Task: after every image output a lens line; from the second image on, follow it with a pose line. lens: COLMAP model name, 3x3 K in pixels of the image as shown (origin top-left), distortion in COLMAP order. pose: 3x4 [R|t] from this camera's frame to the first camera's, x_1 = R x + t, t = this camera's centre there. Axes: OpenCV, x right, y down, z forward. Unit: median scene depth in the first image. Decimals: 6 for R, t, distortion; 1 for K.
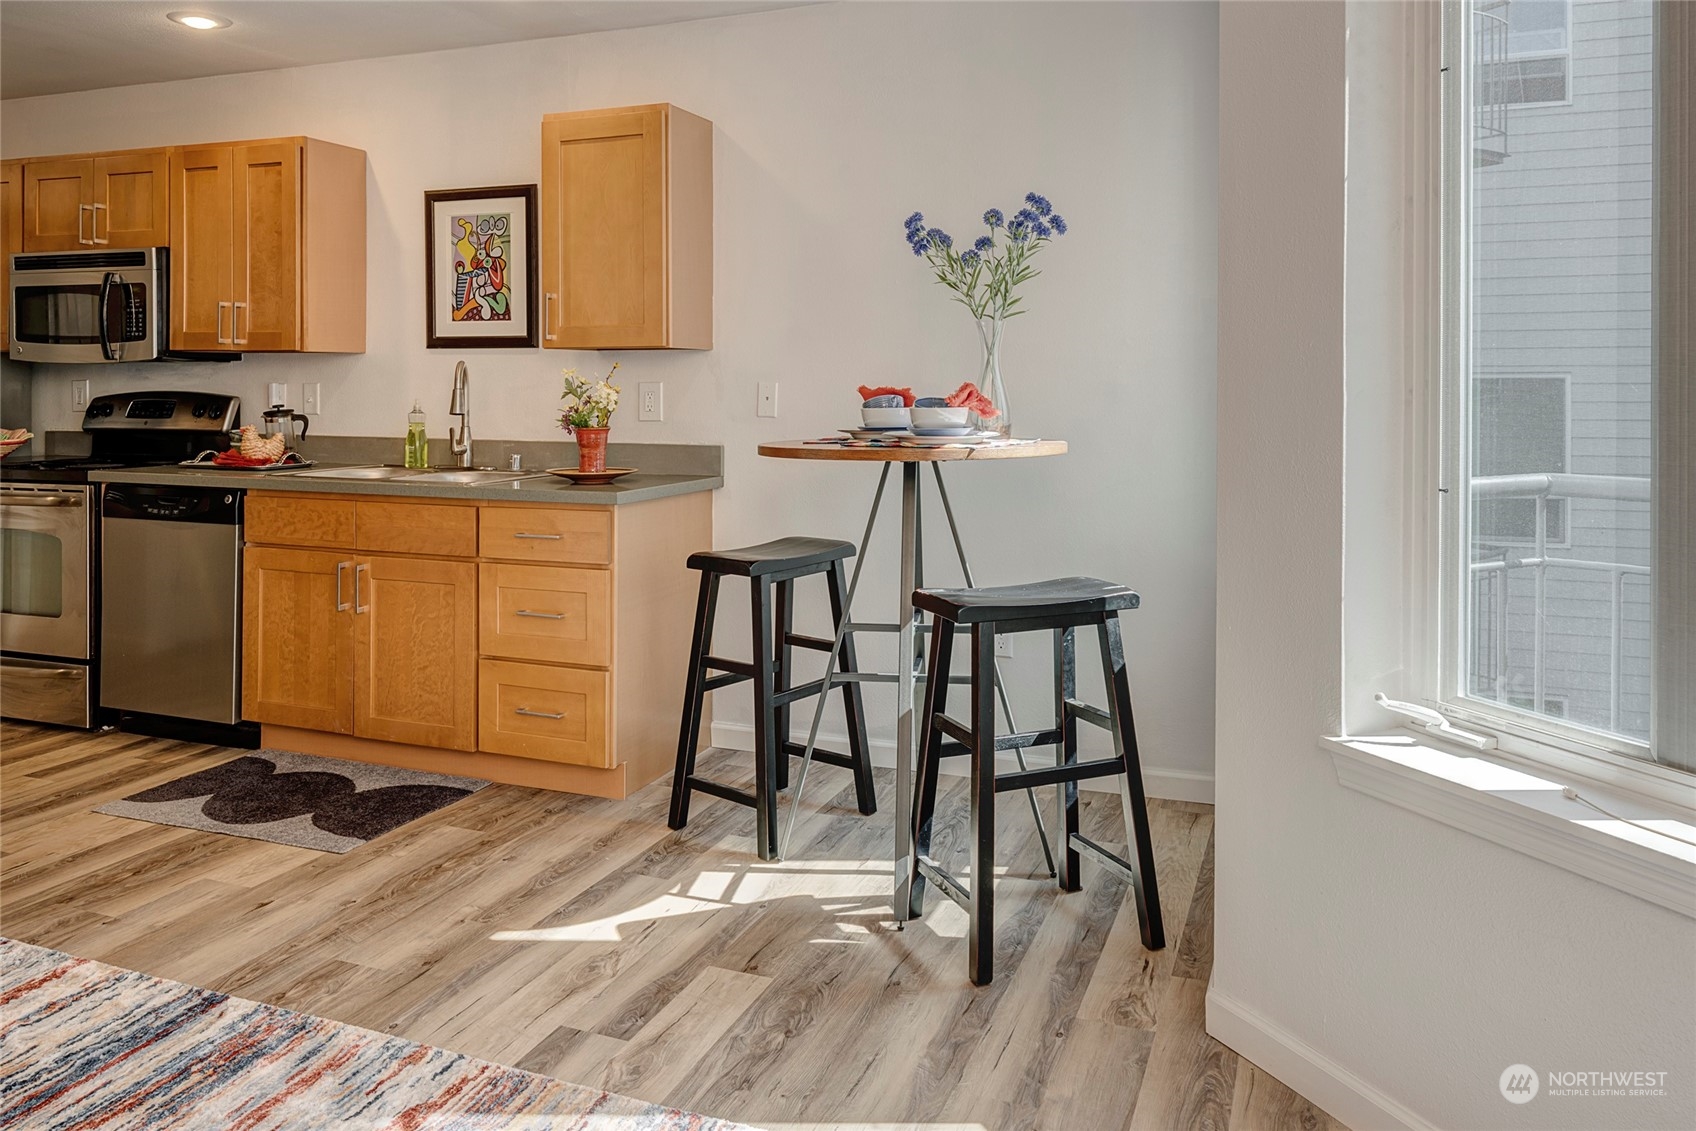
lens RADIAL K [[1226.2, 0, 850.1], [0, 1226.2, 388.8], [0, 0, 1]] dist [0.005524, 0.002332]
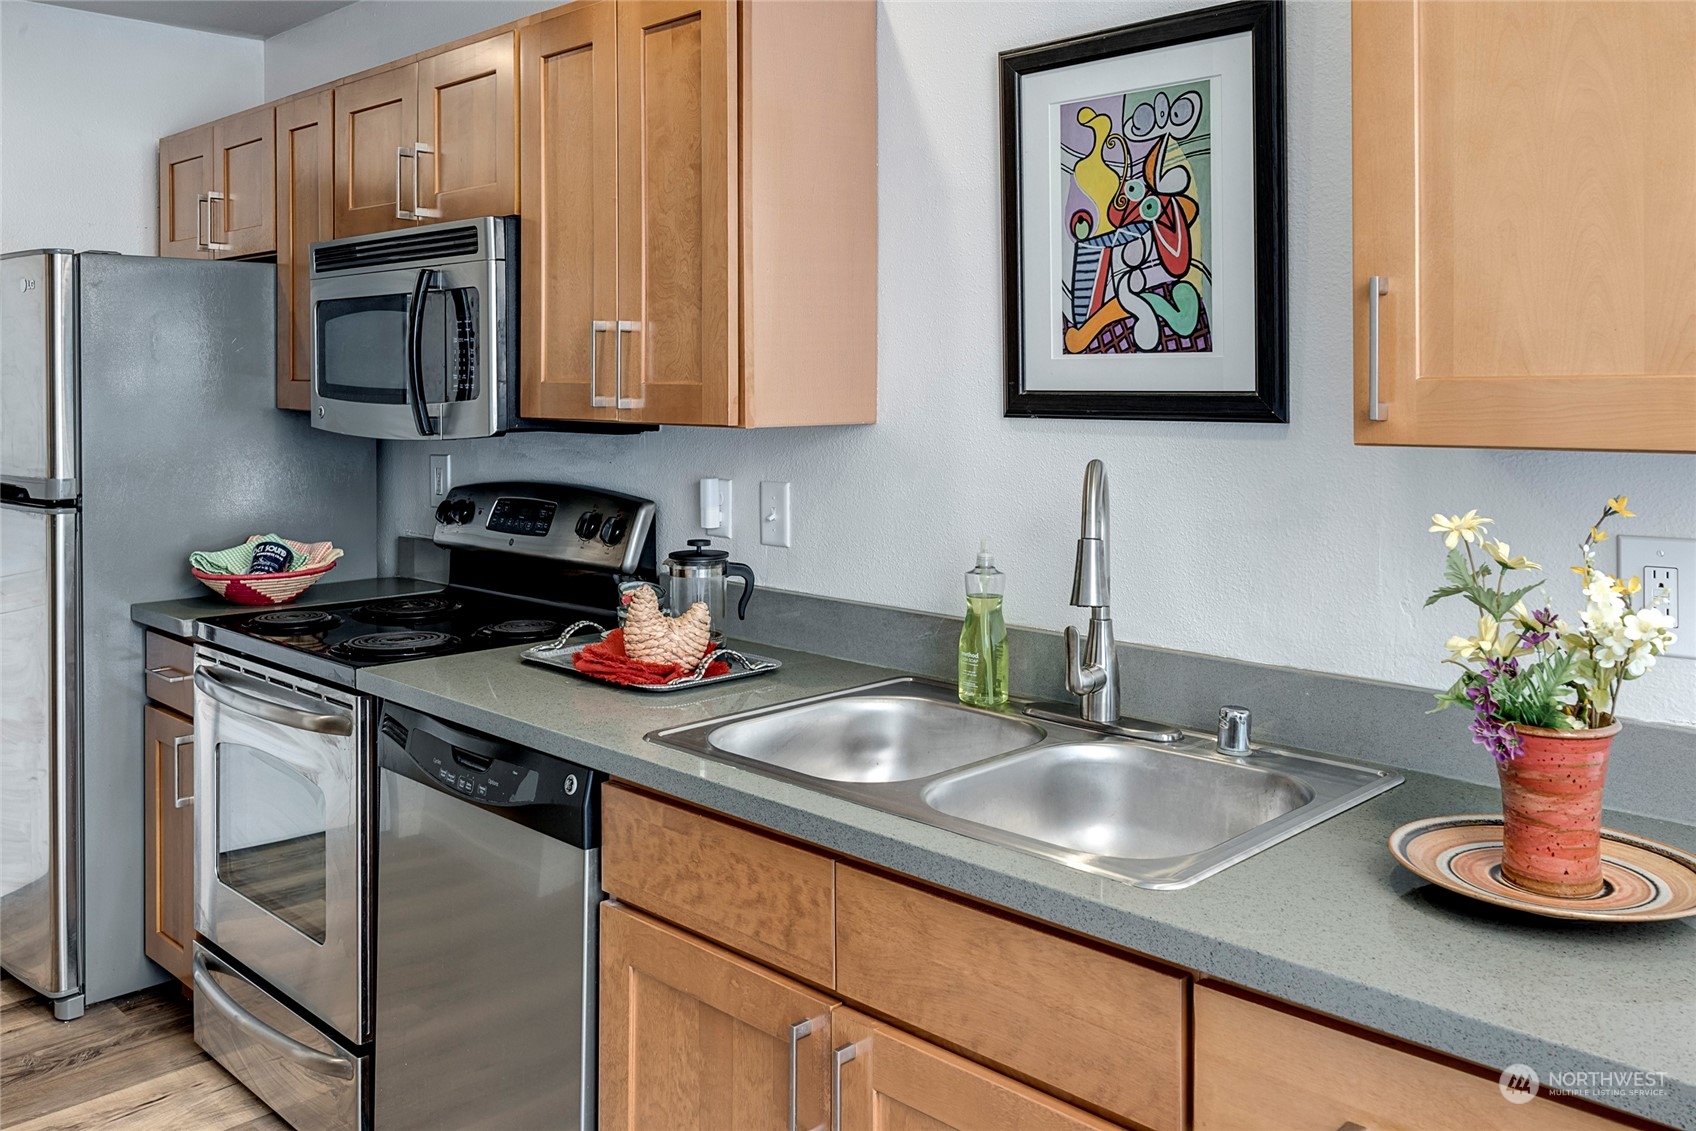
lens RADIAL K [[1408.6, 0, 838.9], [0, 1408.6, 388.0], [0, 0, 1]] dist [0.003203, 0.001534]
pose [[0.911522, -0.002708, -0.411242, -0.202315], [0.001295, 0.999992, -0.003716, -0.043069], [0.411249, 0.002855, 0.911518, 0.546004]]
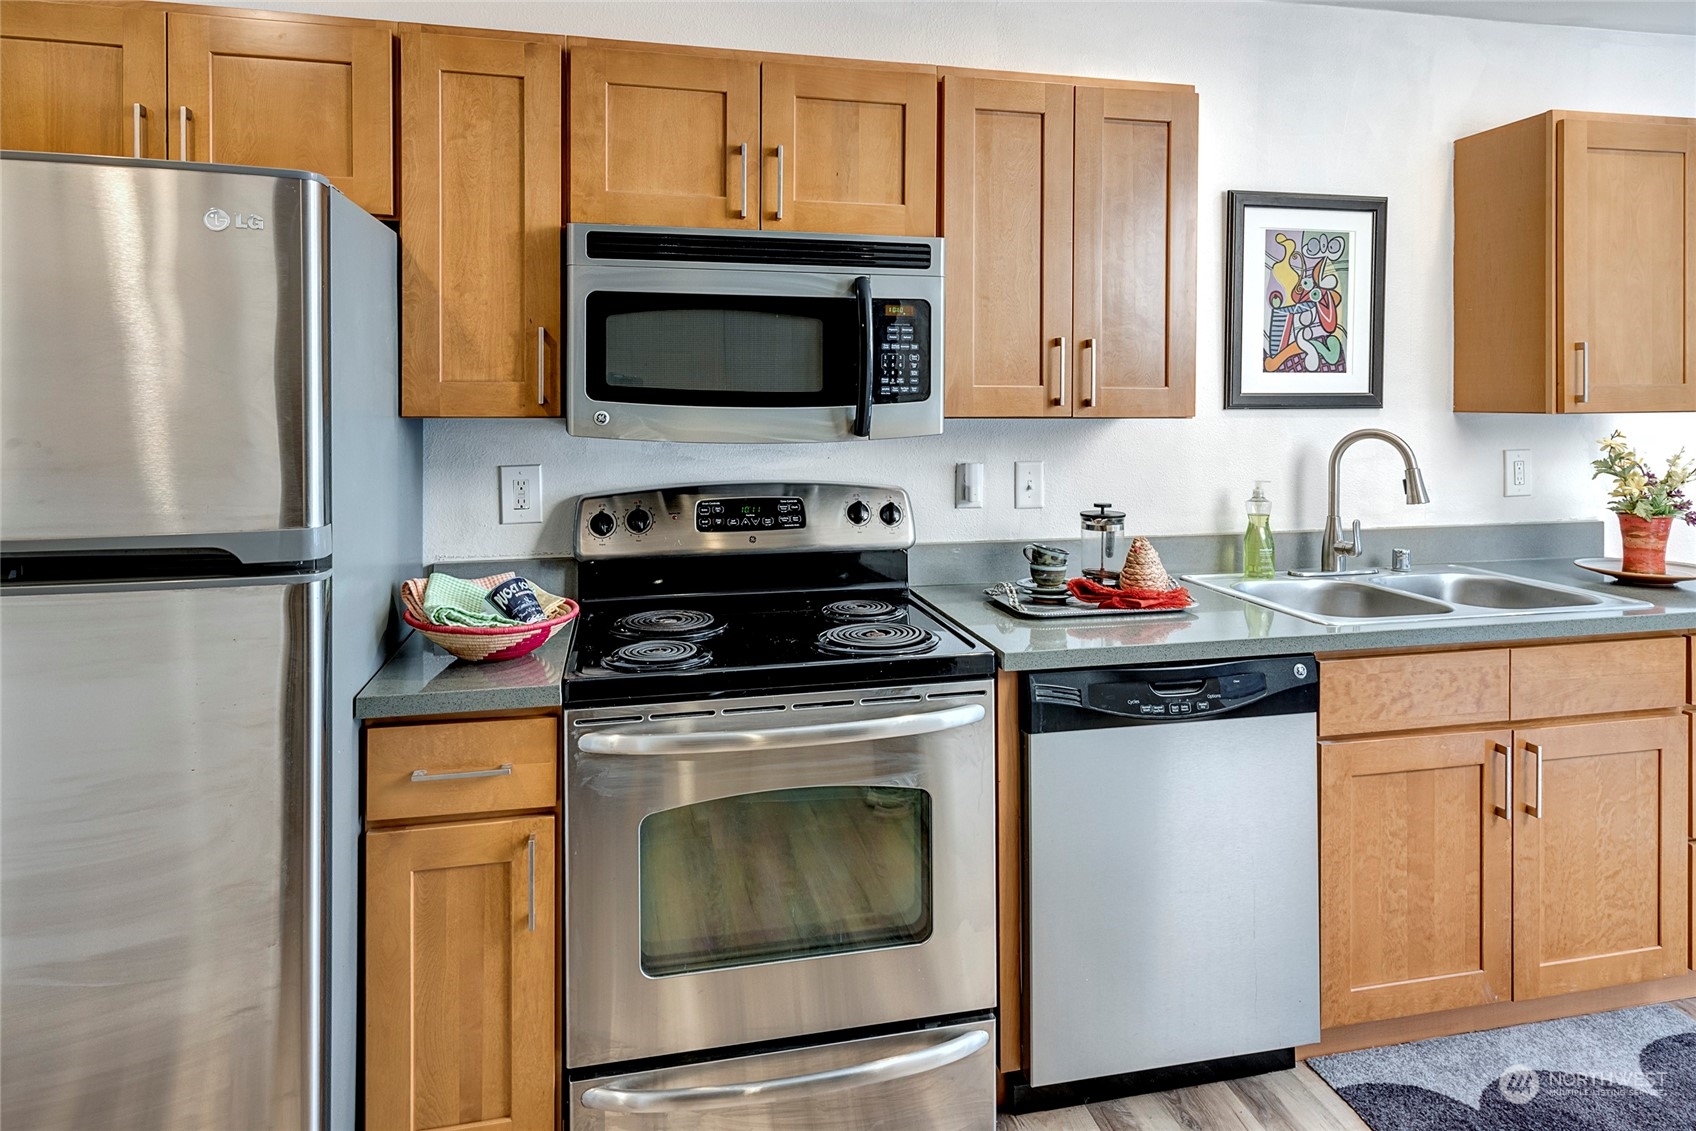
lens RADIAL K [[976.6, 0, 850.7], [0, 976.6, 411.1], [0, 0, 1]] dist [0.002840, 0.001643]
pose [[0.839159, -0.012259, 0.543749, -0.879464], [0.008784, 0.999921, 0.008988, -0.040410], [-0.543816, -0.002766, 0.839200, 0.664765]]
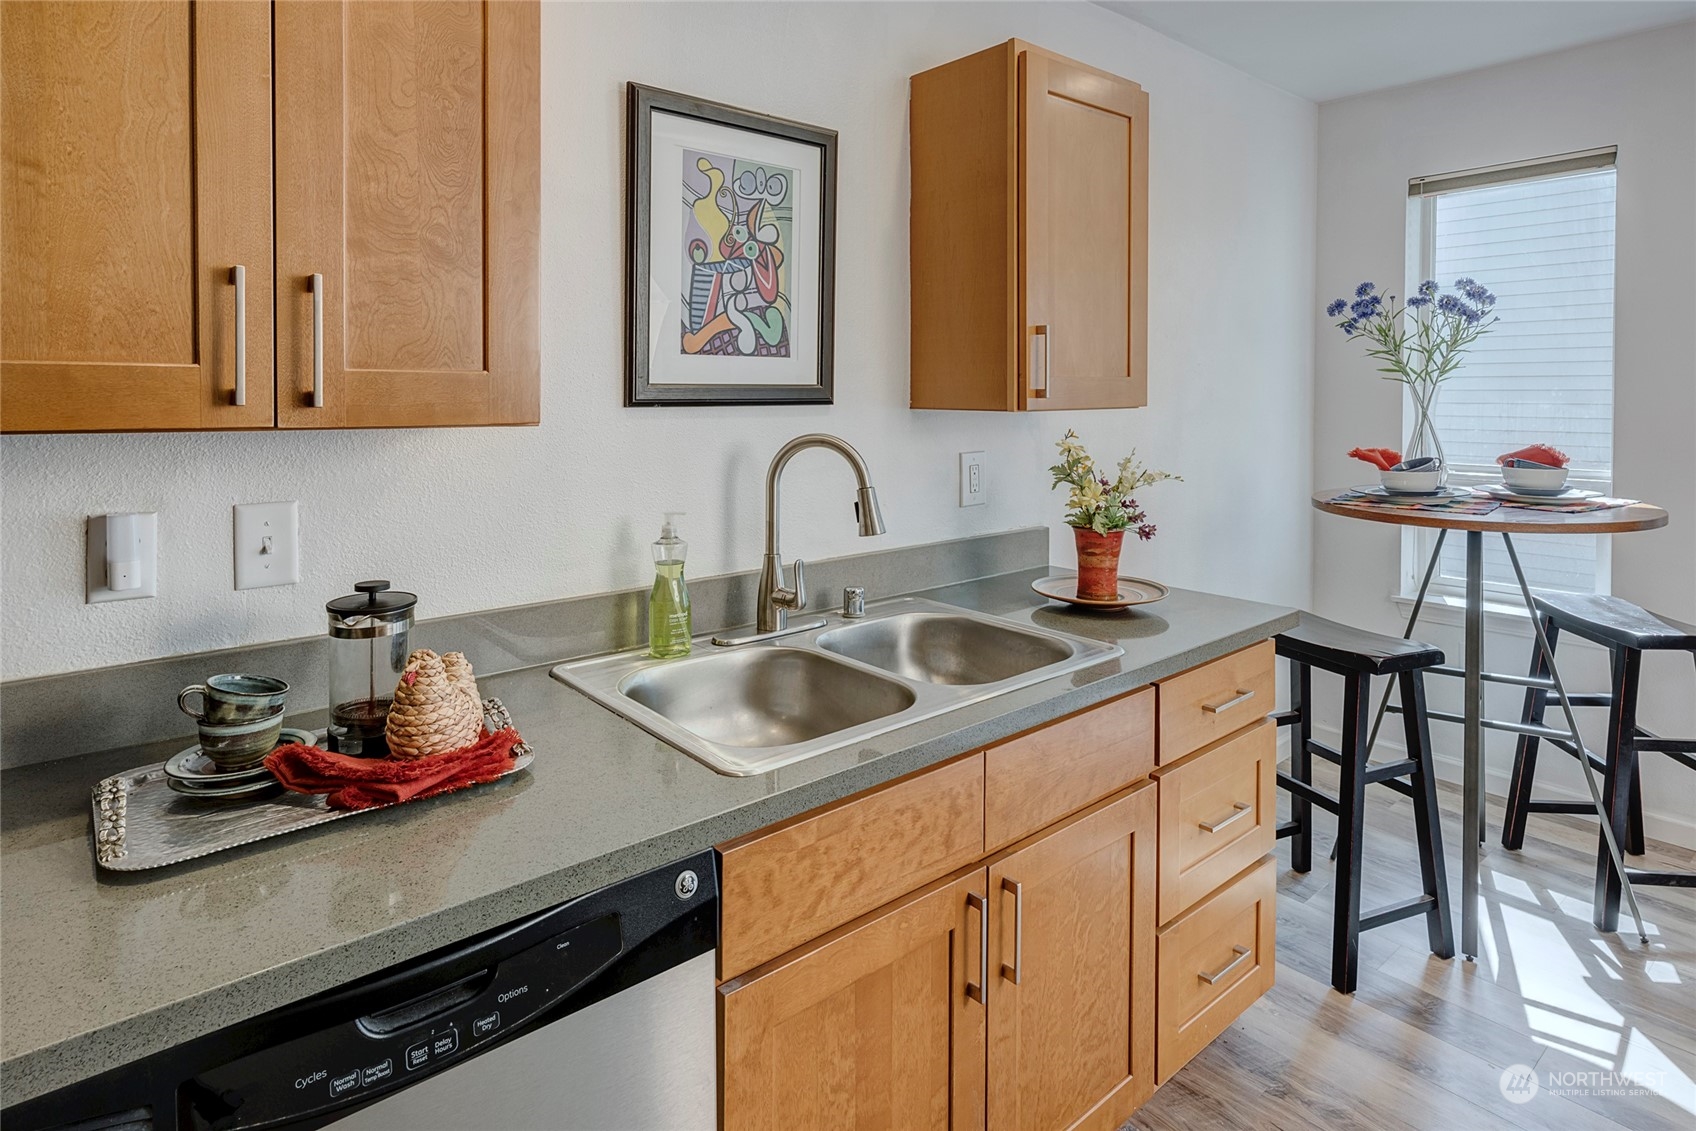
lens RADIAL K [[923.7, 0, 857.1], [0, 923.7, 401.4], [0, 0, 1]] dist [-0.001448, -0.002063]
pose [[0.470930, -0.013345, 0.882070, -0.651825], [0.004055, 0.999908, 0.012963, -0.041148], [-0.882161, -0.002528, 0.470941, 0.778655]]
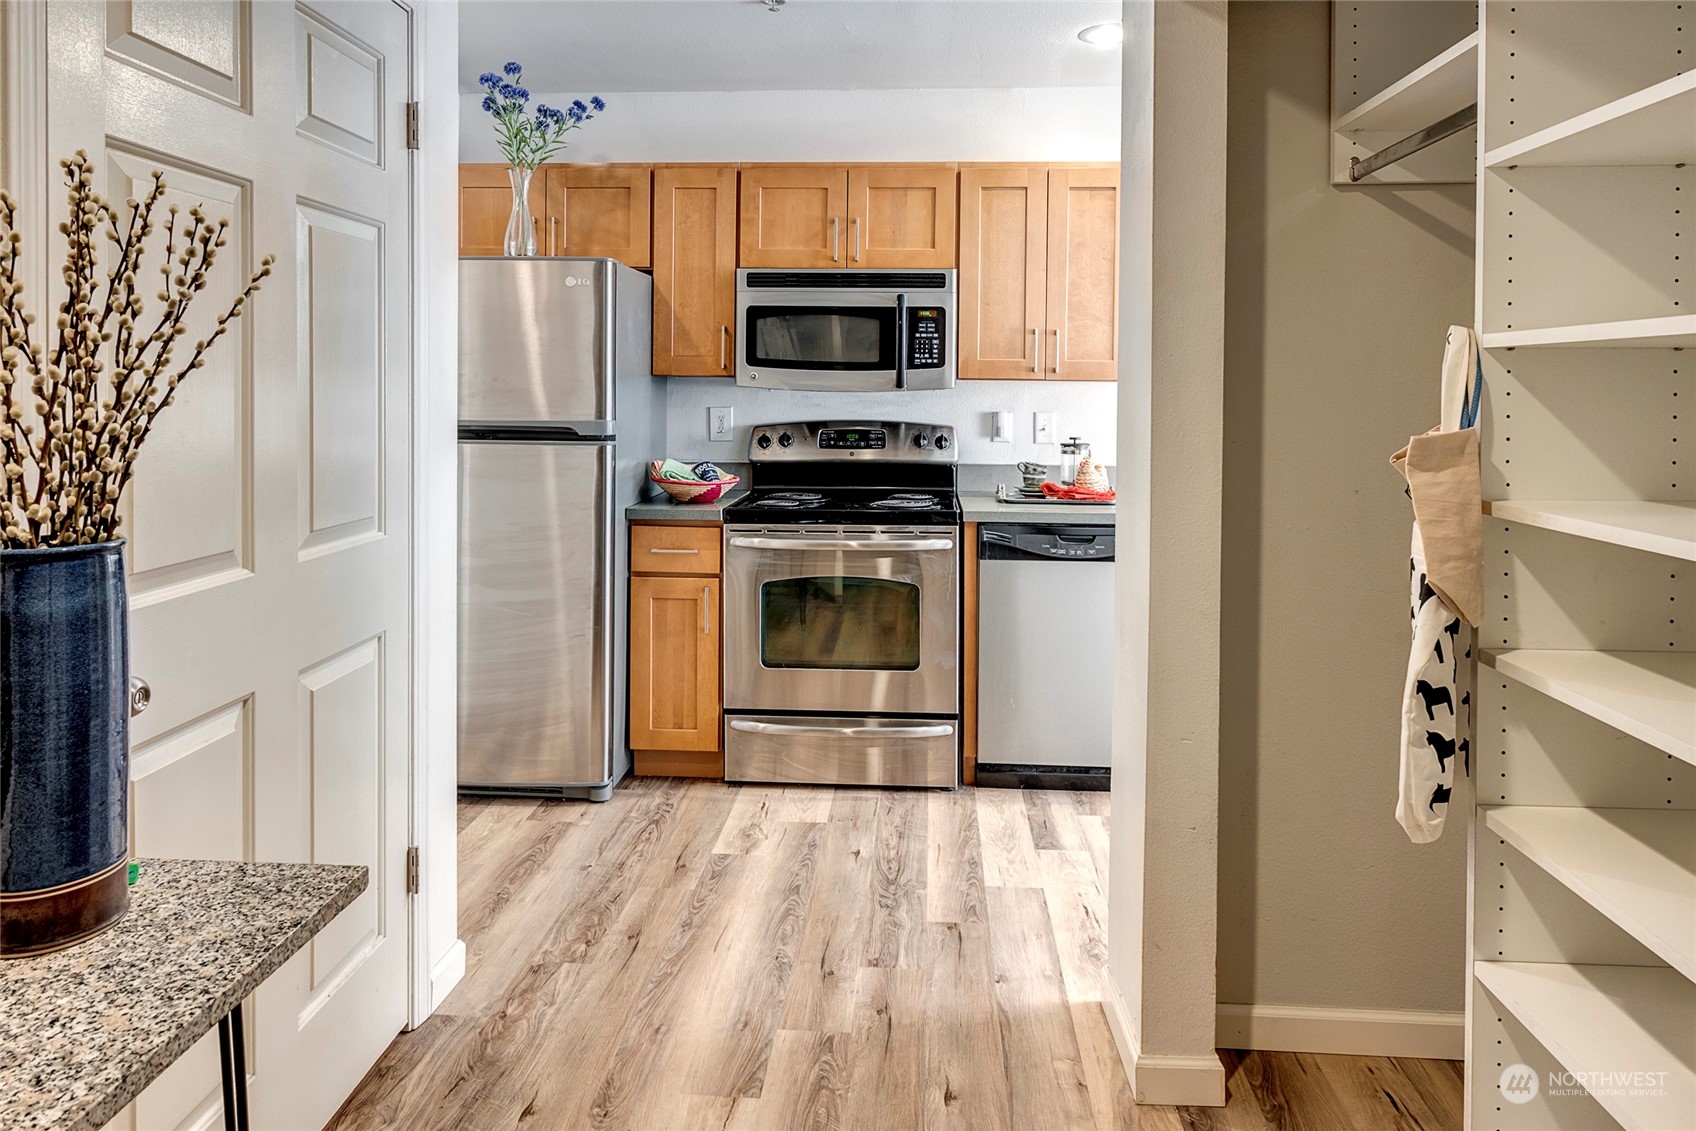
lens RADIAL K [[1001.0, 0, 848.8], [0, 1001.0, 412.8], [0, 0, 1]] dist [-0.011319, -0.001035]
pose [[0.957448, -0.004228, 0.288575, -0.894804], [-0.001374, 0.999815, 0.019208, -0.020488], [-0.288602, -0.018787, 0.957265, 0.300718]]
